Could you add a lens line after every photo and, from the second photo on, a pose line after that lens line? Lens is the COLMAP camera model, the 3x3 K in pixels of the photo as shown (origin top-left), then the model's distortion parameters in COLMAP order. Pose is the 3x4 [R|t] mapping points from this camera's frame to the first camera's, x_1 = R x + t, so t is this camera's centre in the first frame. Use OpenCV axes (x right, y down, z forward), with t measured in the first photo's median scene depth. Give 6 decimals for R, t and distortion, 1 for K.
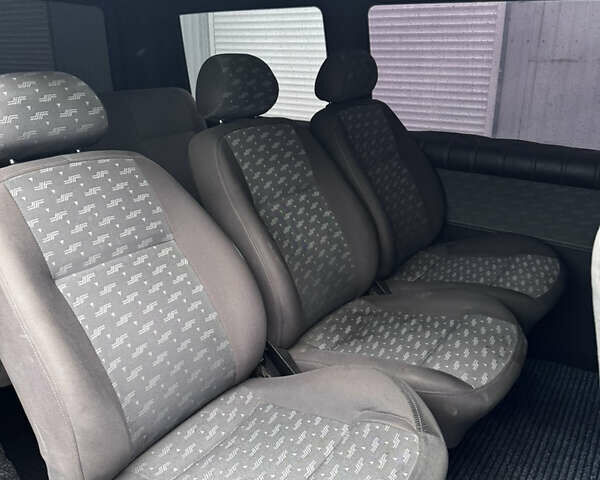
lens RADIAL K [[558.7, 0, 300.0], [0, 558.7, 240.0], [0, 0, 1]] dist [0.118753, -0.257356]
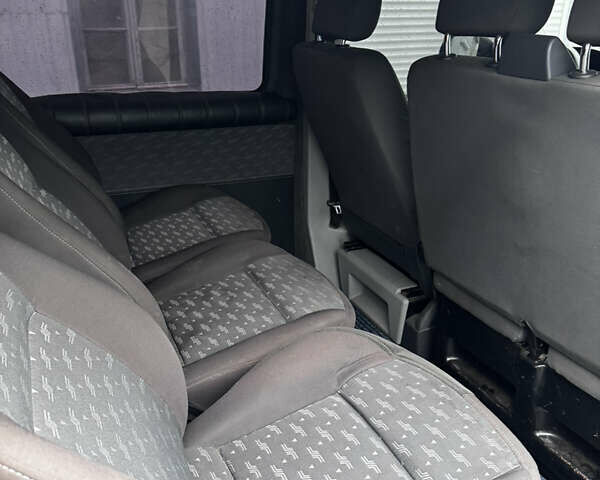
lens RADIAL K [[558.7, 0, 300.0], [0, 558.7, 240.0], [0, 0, 1]] dist [0.118753, -0.257356]
pose [[0.501219, -0.336030, 0.797411, -0.360687], [0.281821, 0.934668, 0.216729, -0.080814], [-0.818142, 0.116099, 0.563174, 0.287839]]
